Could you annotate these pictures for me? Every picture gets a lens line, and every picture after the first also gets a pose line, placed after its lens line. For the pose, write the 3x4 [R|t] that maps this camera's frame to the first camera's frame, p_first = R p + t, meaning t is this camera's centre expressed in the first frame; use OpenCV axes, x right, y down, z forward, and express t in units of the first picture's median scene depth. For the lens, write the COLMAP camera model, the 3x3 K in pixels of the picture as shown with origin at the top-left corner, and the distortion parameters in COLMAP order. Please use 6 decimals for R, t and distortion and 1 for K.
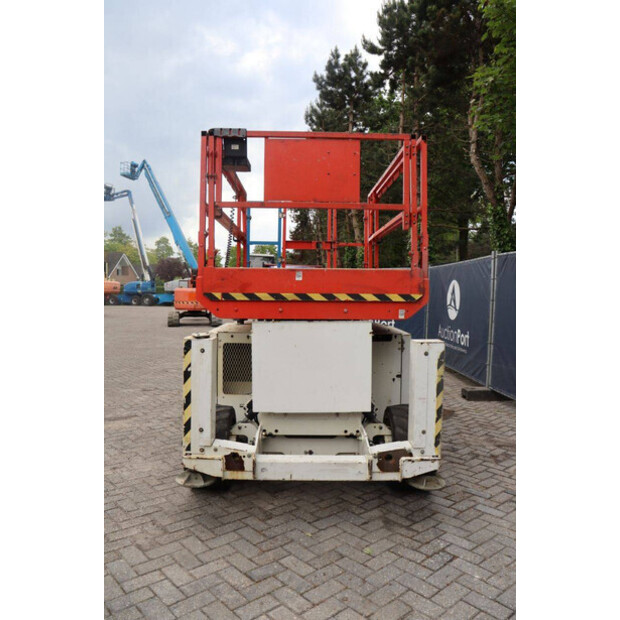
lens RADIAL K [[516.7, 0, 300.2], [0, 516.7, 307.0], [0, 0, 1]] dist [-0.102846, 0.030113]
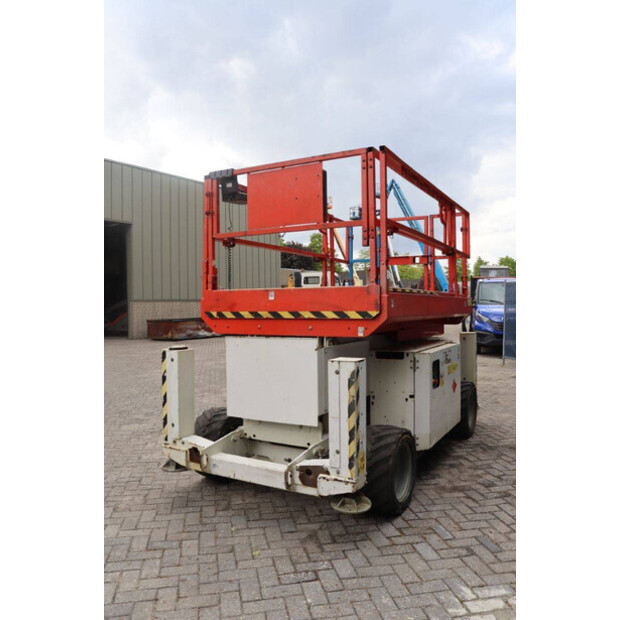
lens RADIAL K [[516.7, 0, 305.1], [0, 516.7, 311.8], [0, 0, 1]] dist [-0.102846, 0.030113]
pose [[0.855486, -0.009545, -0.517738, 0.646868], [0.001027, 0.999859, -0.016735, -0.007942], [0.517825, 0.013785, 0.855375, 0.108813]]
